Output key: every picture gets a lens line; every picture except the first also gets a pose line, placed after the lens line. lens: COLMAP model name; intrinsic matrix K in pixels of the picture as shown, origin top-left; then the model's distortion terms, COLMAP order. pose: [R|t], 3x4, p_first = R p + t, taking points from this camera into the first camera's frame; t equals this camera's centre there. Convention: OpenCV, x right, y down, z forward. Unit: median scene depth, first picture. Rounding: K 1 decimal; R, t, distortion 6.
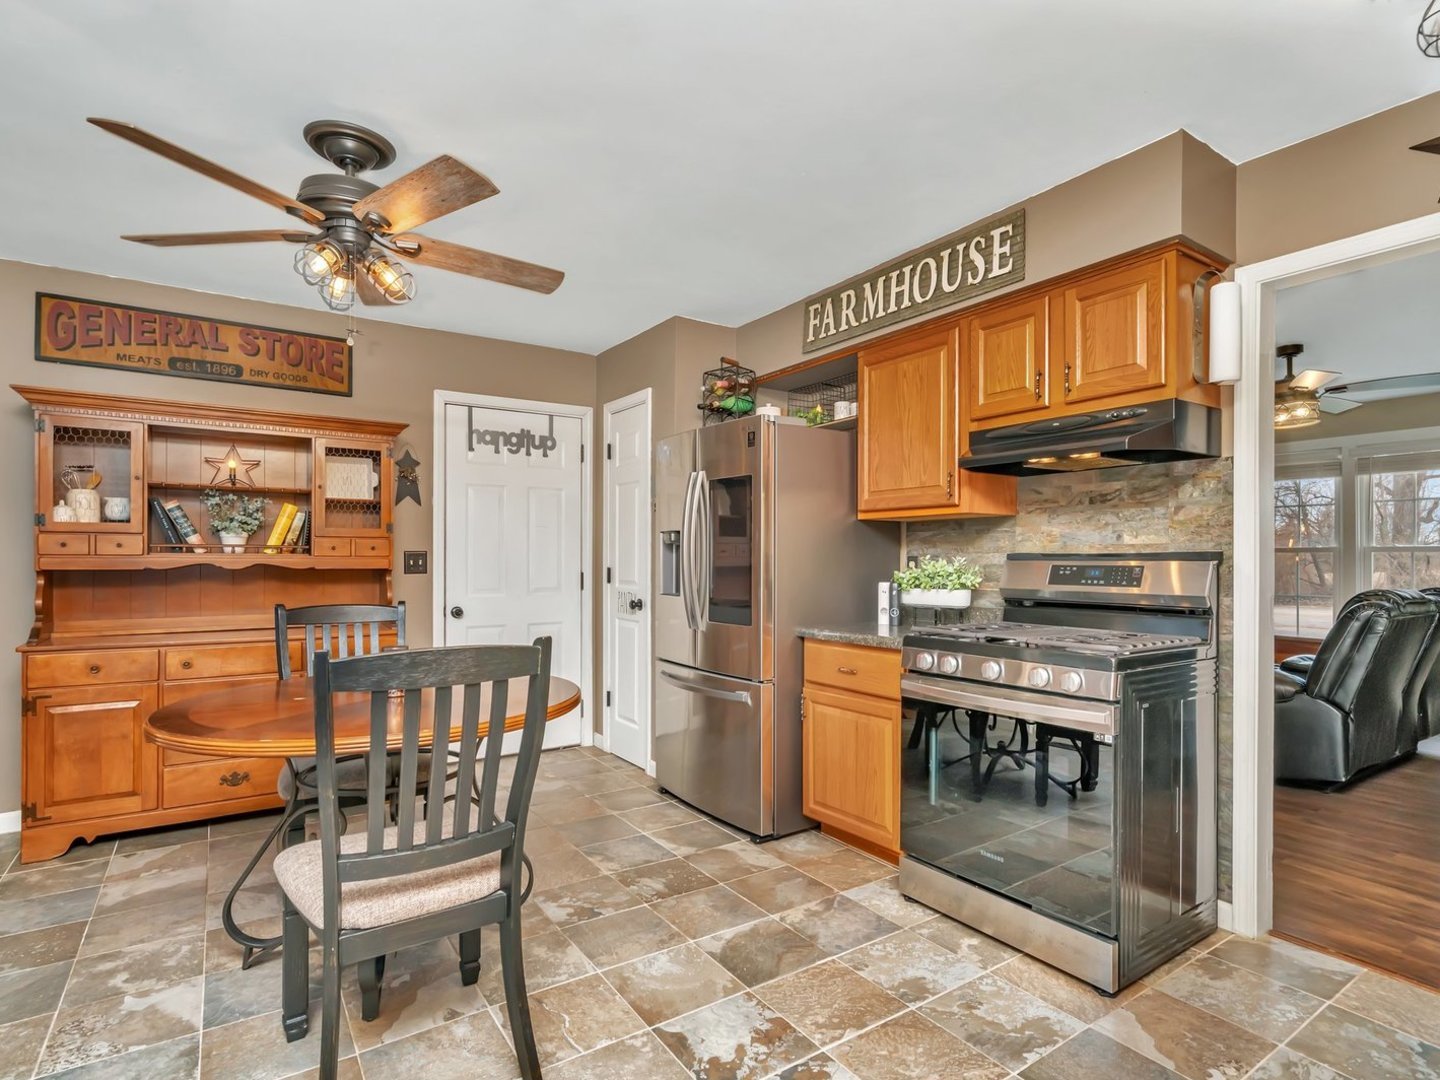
lens RADIAL K [[739.5, 0, 724.3], [0, 739.5, 554.7], [0, 0, 1]] dist [-0.014769, 0.003572]
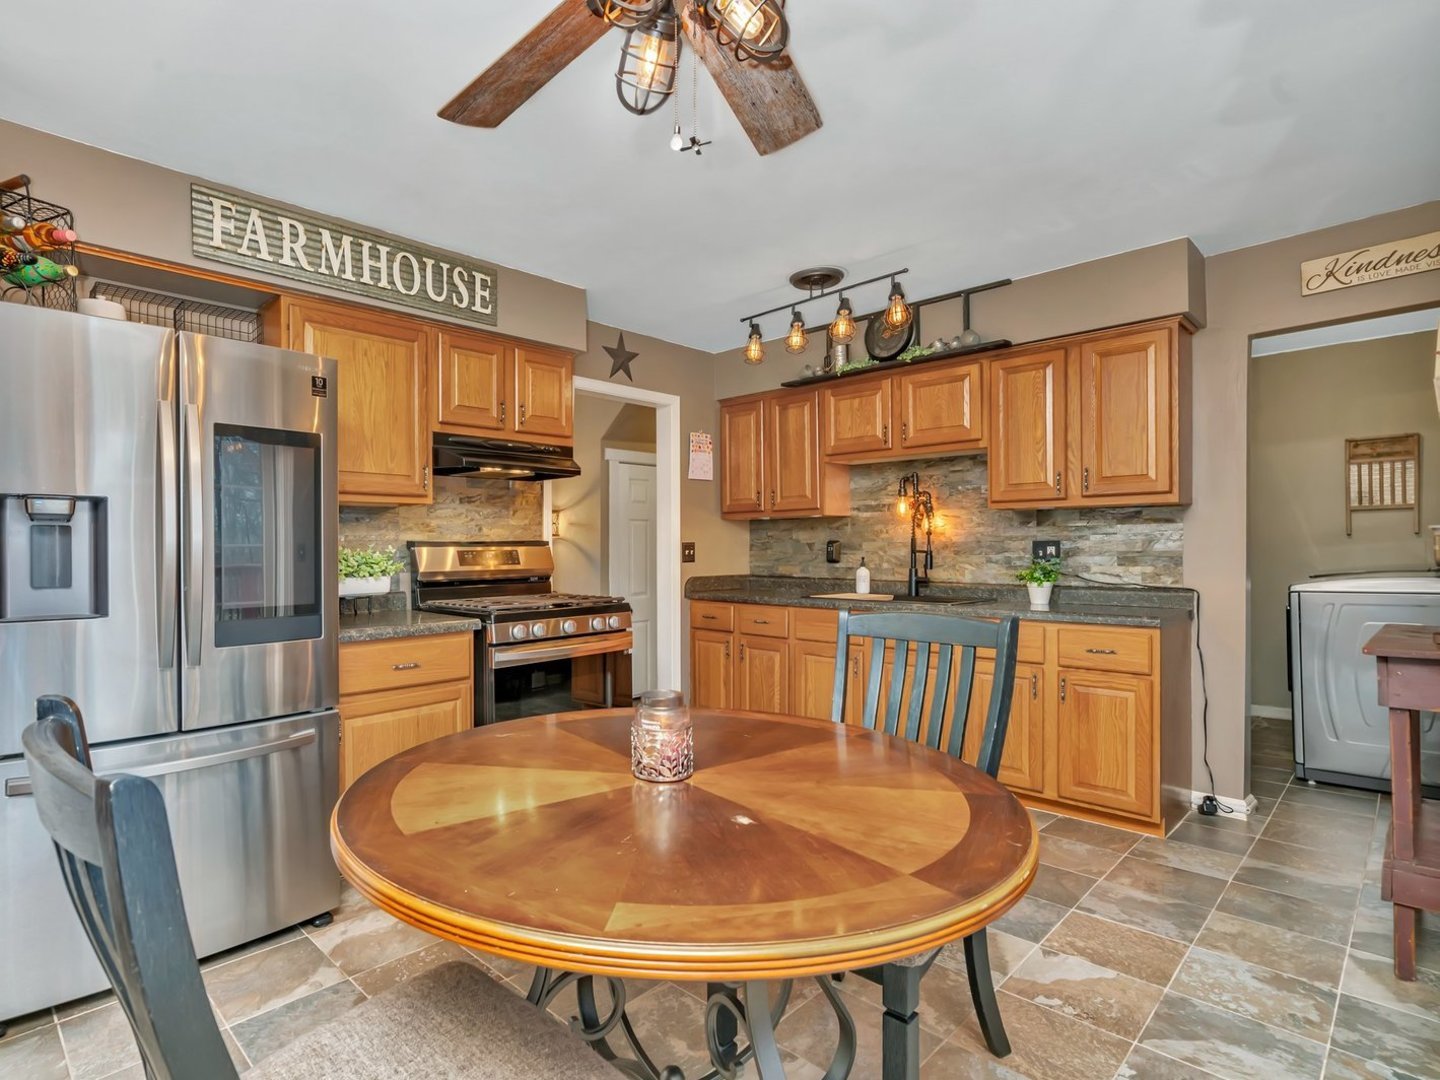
lens RADIAL K [[739.5, 0, 616.8], [0, 739.5, 550.8], [0, 0, 1]] dist [-0.014769, 0.003572]
pose [[-0.146360, -0.007838, 0.989200, -0.729697], [0.003978, 0.999956, 0.008512, 0.004338], [-0.989223, 0.005181, -0.146322, 0.804062]]
